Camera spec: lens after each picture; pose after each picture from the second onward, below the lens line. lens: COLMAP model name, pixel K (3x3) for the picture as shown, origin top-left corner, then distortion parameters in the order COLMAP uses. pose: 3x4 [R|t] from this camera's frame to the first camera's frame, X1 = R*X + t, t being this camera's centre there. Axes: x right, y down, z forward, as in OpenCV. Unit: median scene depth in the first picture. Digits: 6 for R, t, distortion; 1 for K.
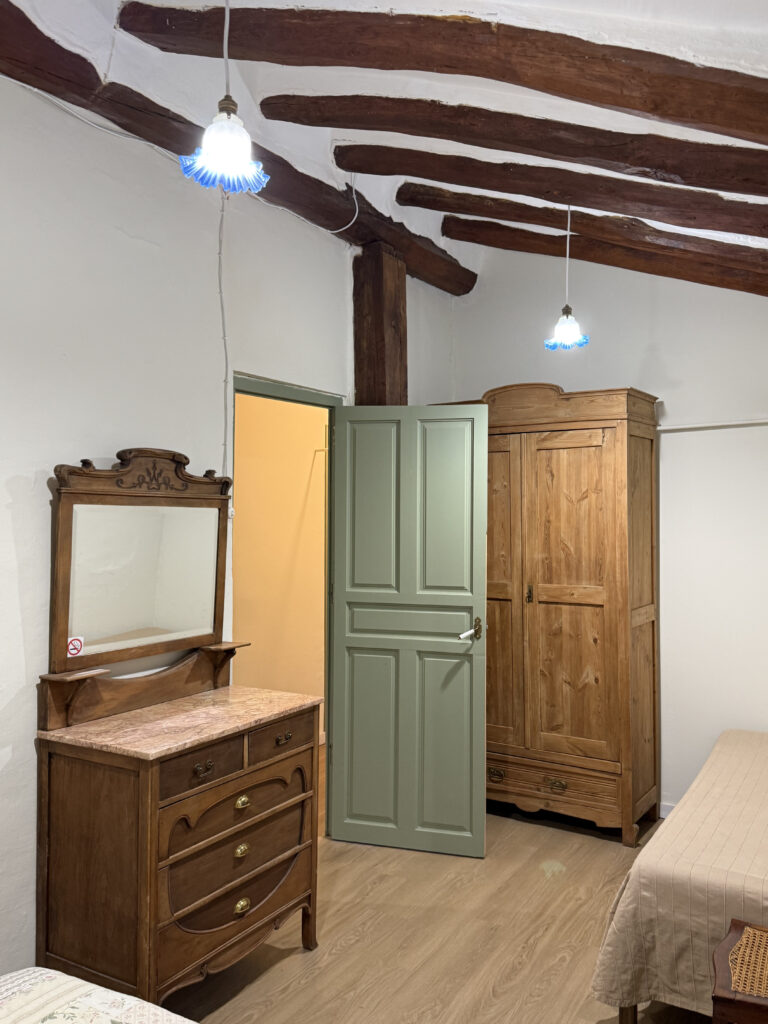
lens RADIAL K [[860.8, 0, 384.1], [0, 860.8, 511.5], [0, 0, 1]] dist [-0.001178, -0.000324]
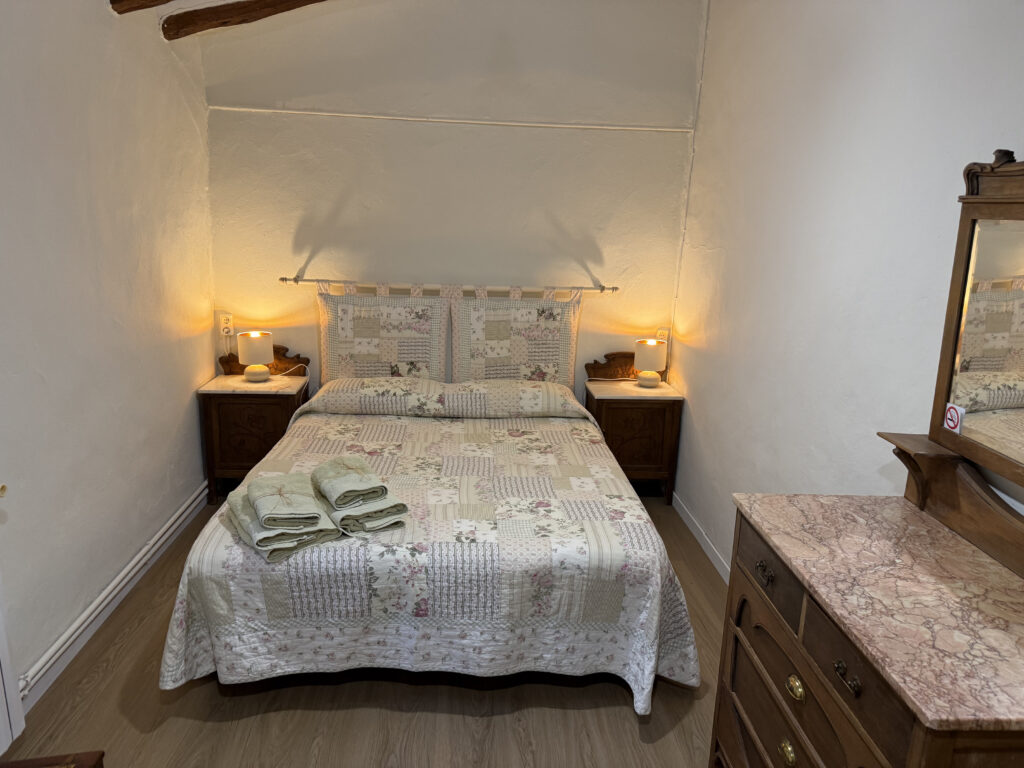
lens RADIAL K [[729.4, 0, 511.8], [0, 729.4, 382.2], [0, 0, 1]] dist [0.024062, -0.030080]
pose [[-0.825459, 0.110602, -0.553520, 0.293539], [-0.024753, 0.972579, 0.231250, -0.007815], [0.563919, 0.204589, -0.800087, 1.278335]]
